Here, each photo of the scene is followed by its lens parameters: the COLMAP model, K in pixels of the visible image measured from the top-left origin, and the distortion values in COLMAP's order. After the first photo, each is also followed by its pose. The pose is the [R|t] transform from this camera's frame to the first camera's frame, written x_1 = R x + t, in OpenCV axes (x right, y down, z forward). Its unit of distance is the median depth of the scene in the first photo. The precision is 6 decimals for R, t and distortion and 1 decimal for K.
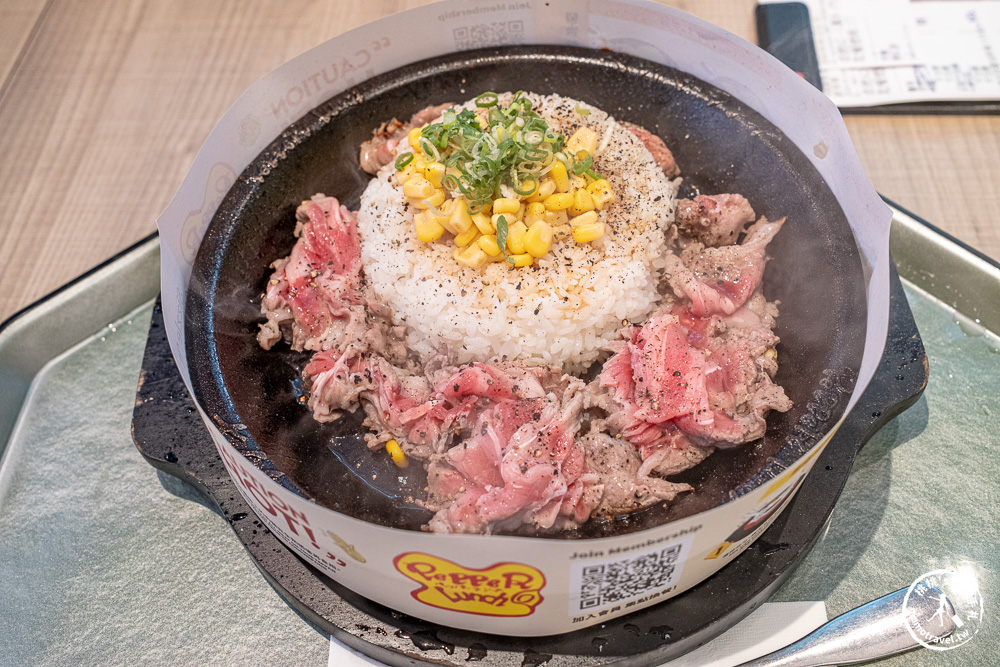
lens RADIAL K [[989.9, 0, 500.0], [0, 989.9, 333.5], [0, 0, 1]] dist [-0.058944, 0.000339]
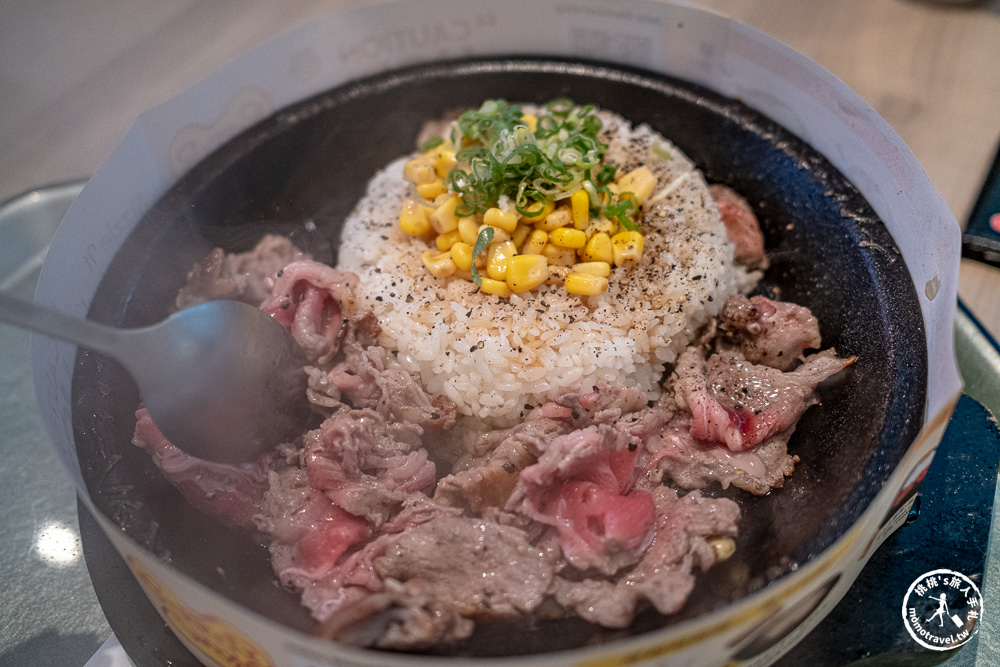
lens RADIAL K [[989.9, 0, 500.0], [0, 989.9, 333.5], [0, 0, 1]] dist [-0.058944, 0.000339]
pose [[0.885183, 0.340455, -0.317082, 0.284574], [-0.362416, 0.931950, -0.011093, -0.029582], [0.291728, 0.124735, 0.948333, 0.213563]]
